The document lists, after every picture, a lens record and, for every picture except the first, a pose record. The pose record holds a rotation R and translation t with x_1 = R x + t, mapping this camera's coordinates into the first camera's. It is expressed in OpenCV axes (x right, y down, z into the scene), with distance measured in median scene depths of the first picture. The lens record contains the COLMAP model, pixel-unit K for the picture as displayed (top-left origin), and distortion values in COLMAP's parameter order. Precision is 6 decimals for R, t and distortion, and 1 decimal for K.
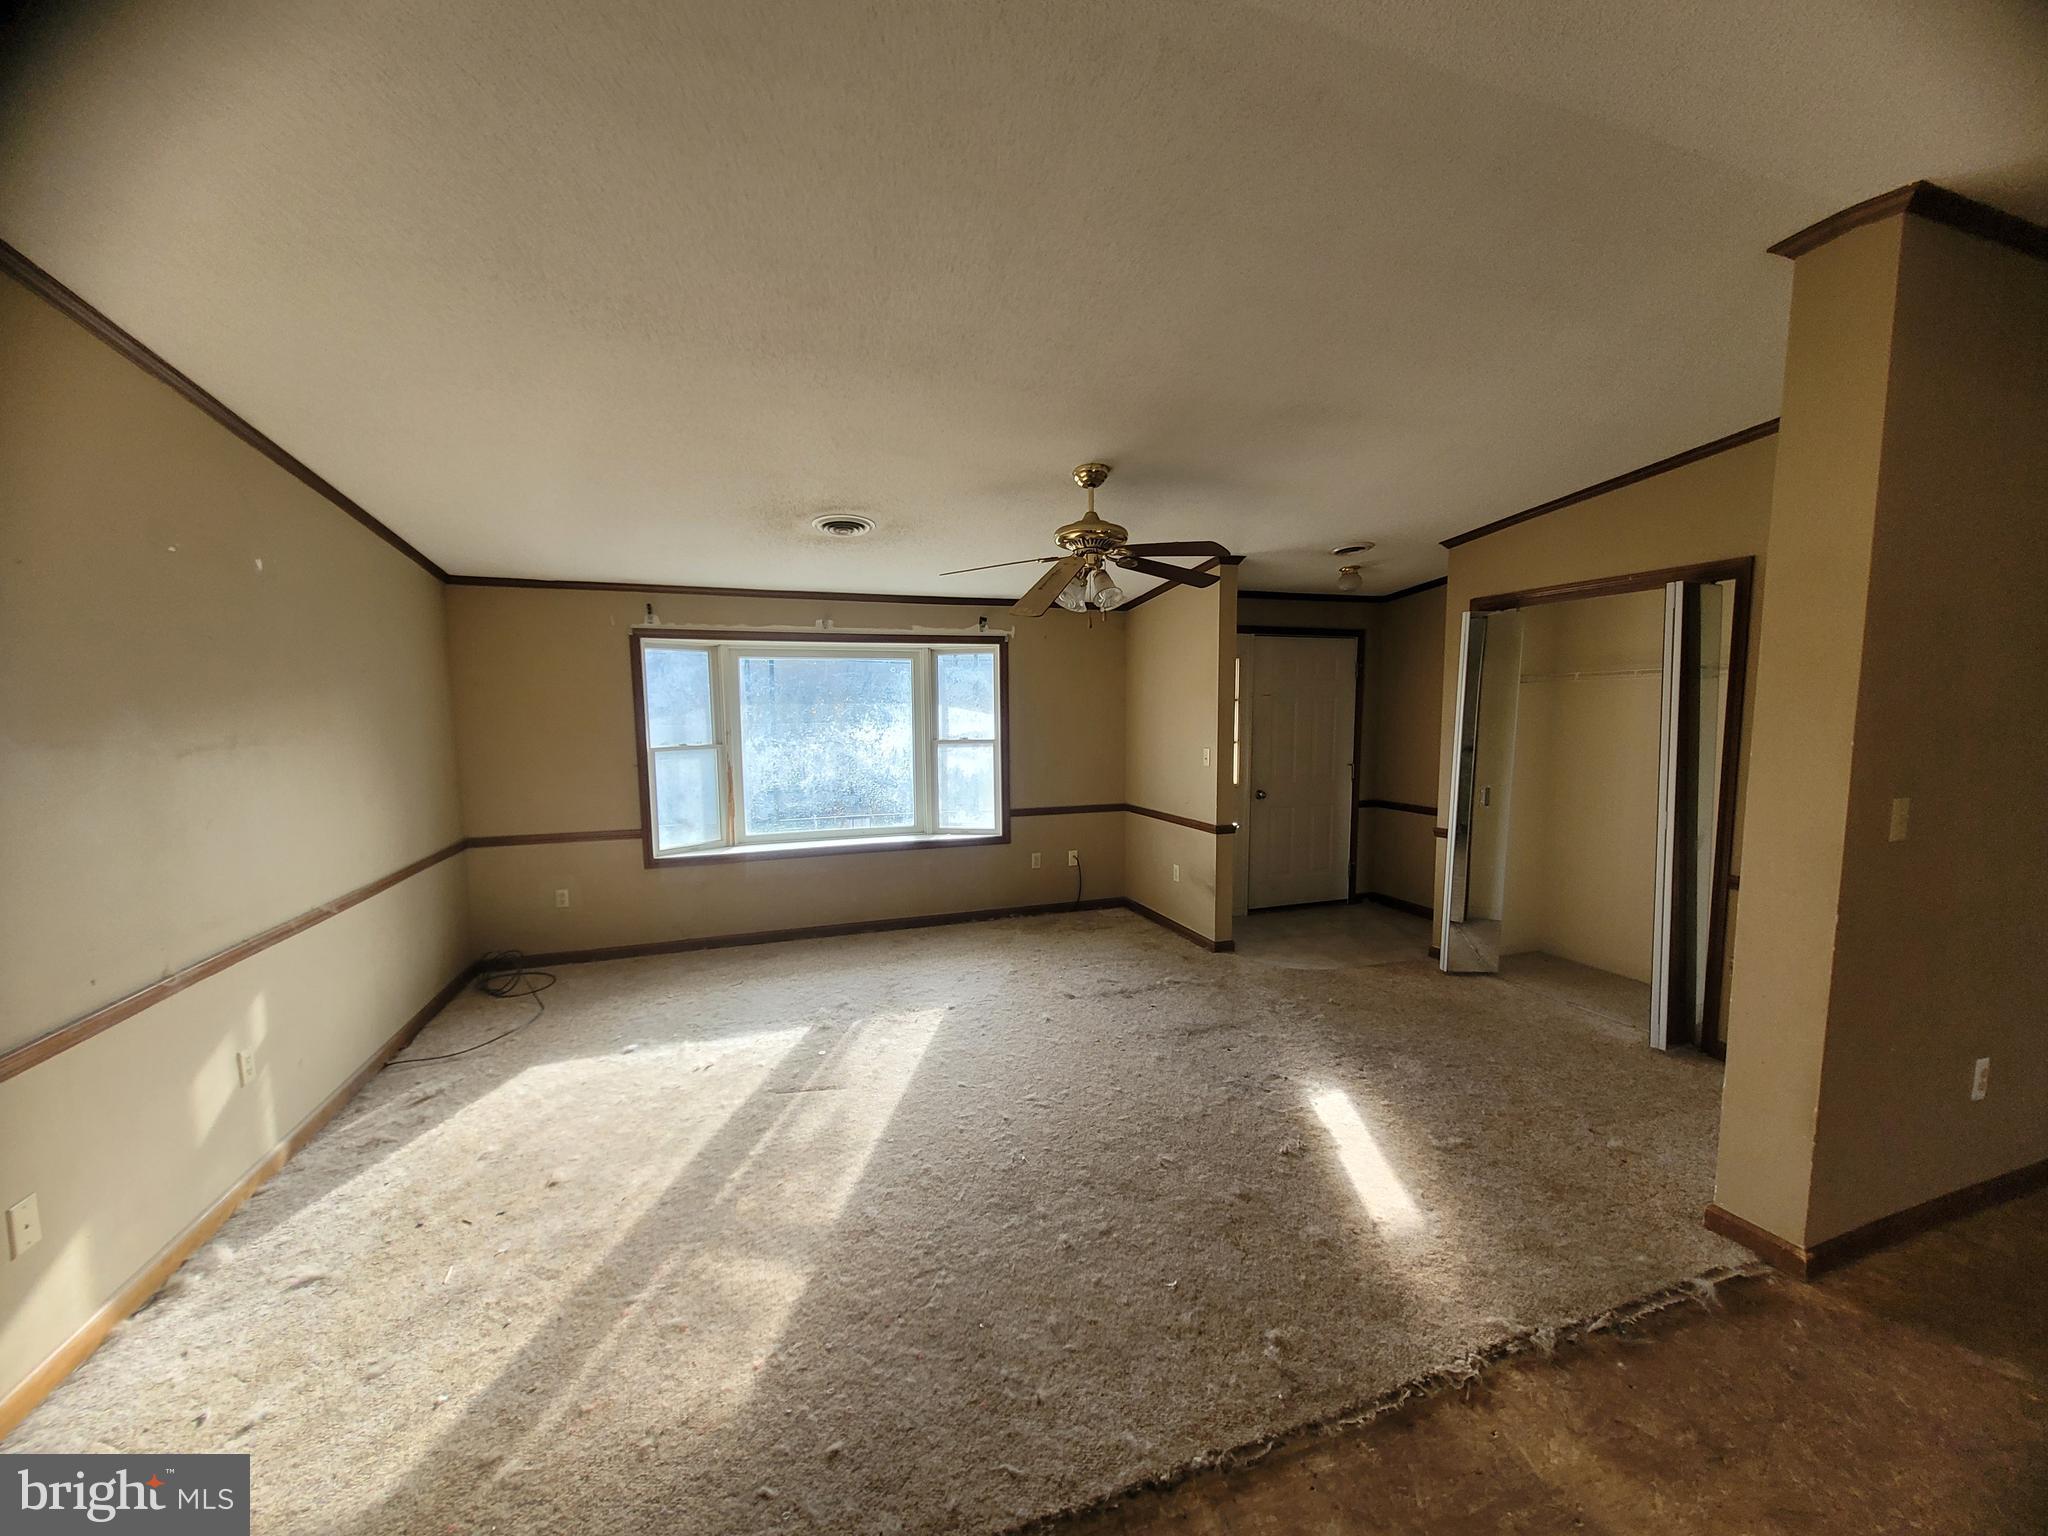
lens RADIAL K [[791.6, 0, 1024.4], [0, 791.6, 774.2], [0, 0, 1]] dist [-0.002126, 0.000085]
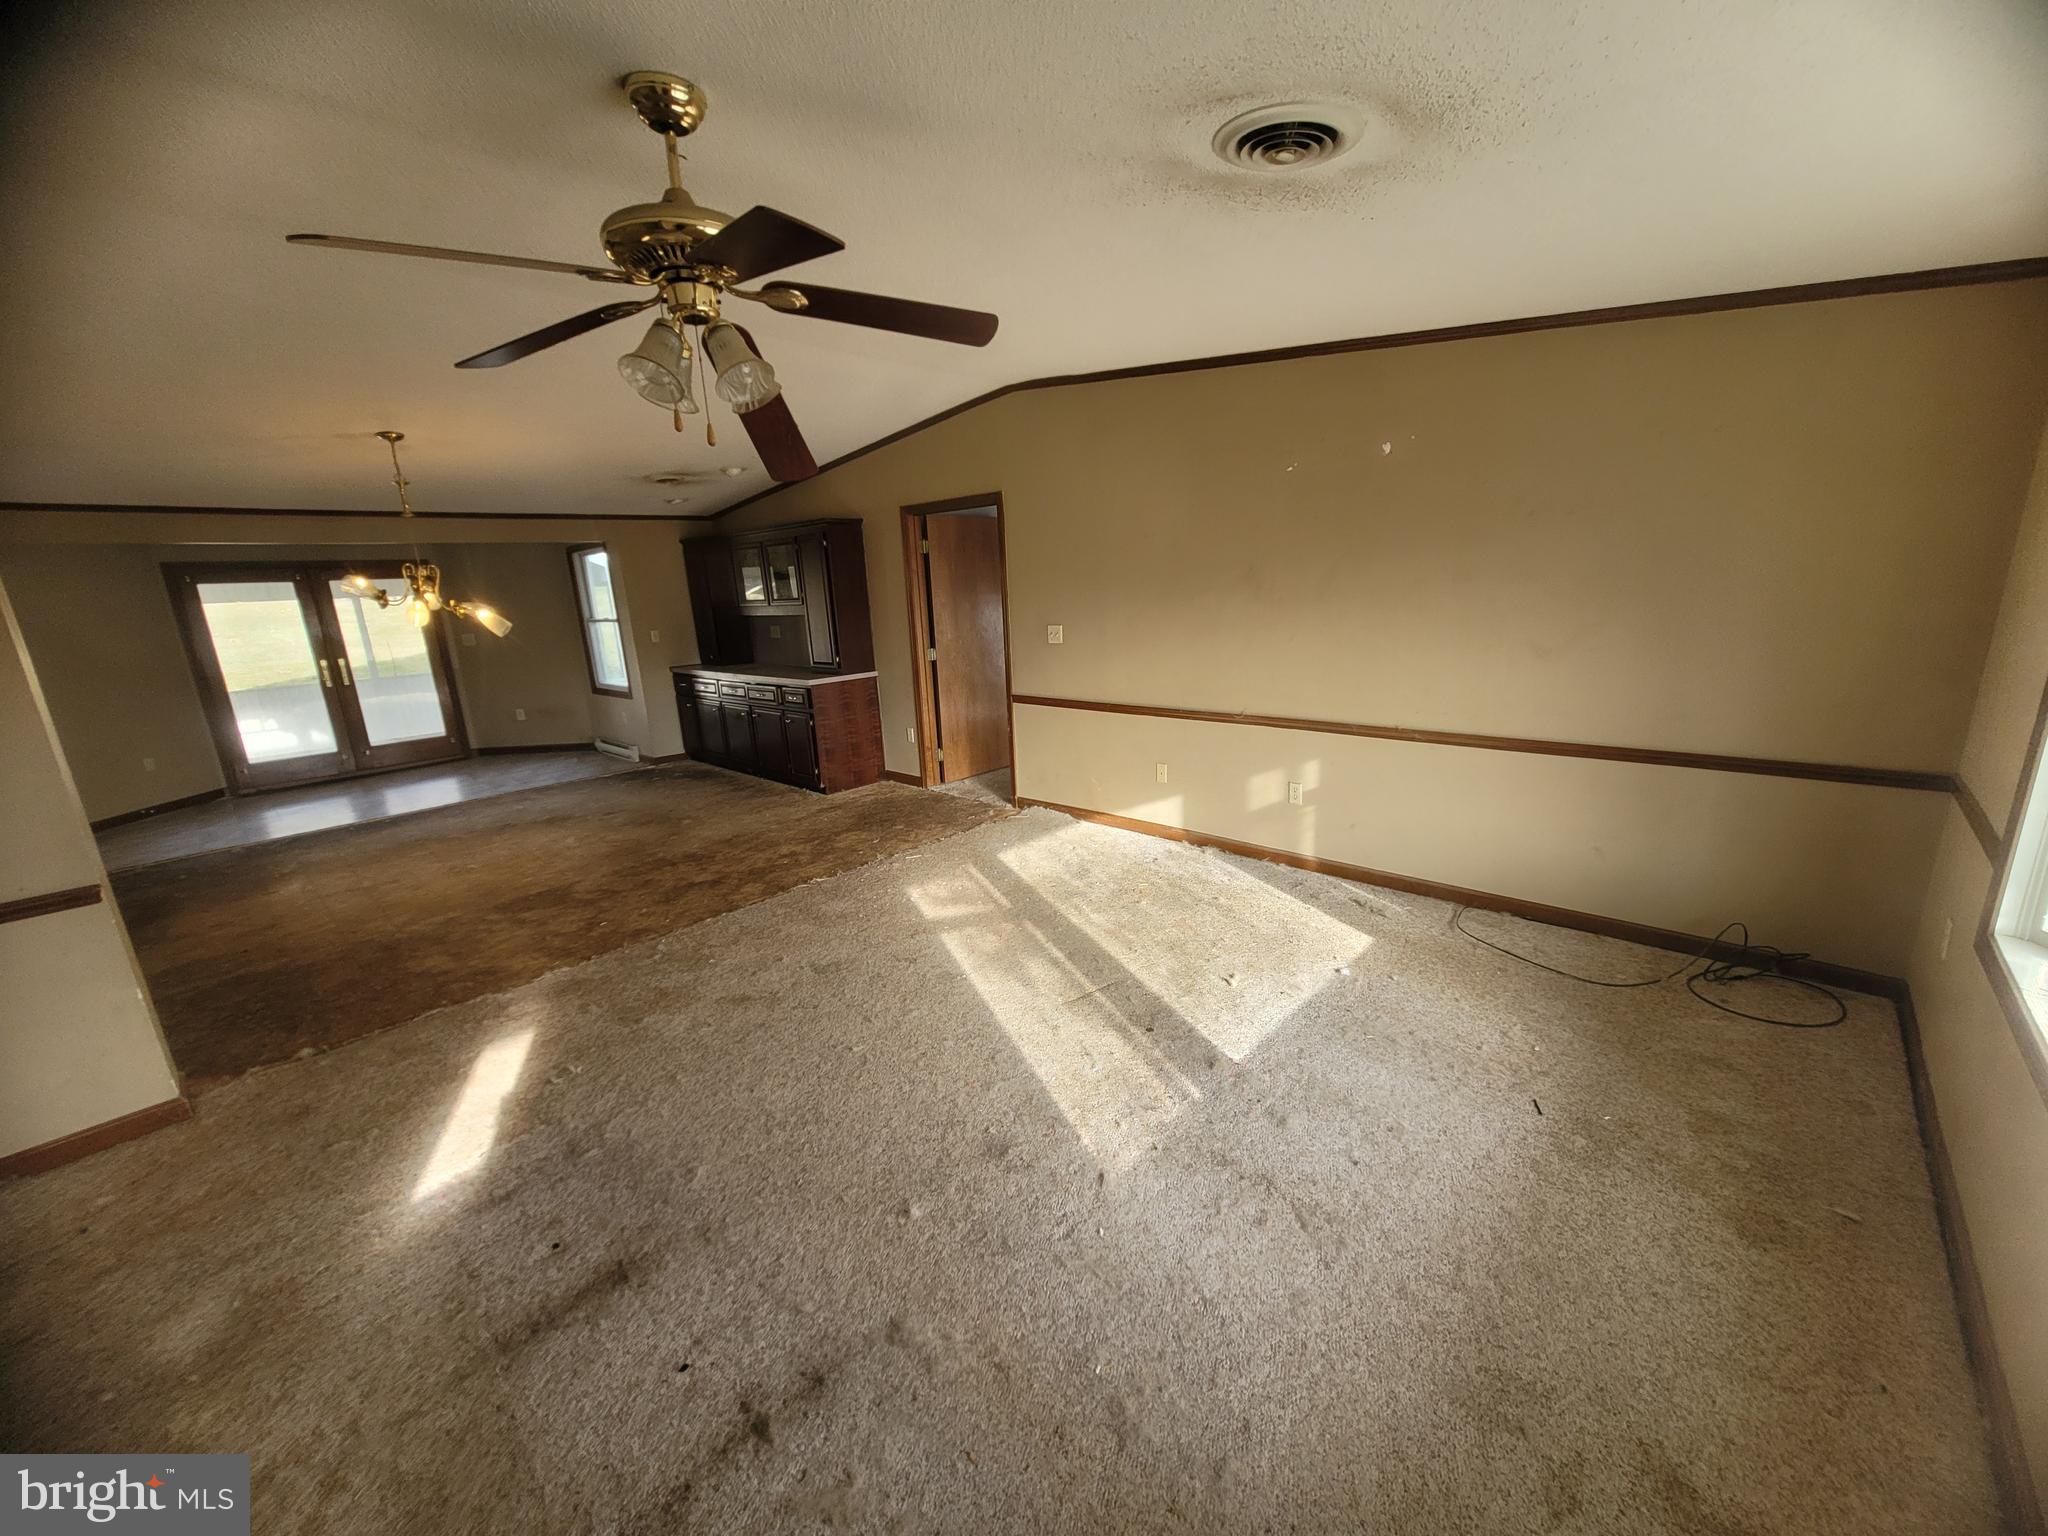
lens RADIAL K [[791.6, 0, 1020.6], [0, 791.6, 776.0], [0, 0, 1]] dist [-0.002126, 0.000085]
pose [[-0.888449, 0.157830, -0.430986, 0.194479], [0.016461, 0.949369, 0.313732, -0.168640], [0.458681, 0.271640, -0.846064, 1.903257]]
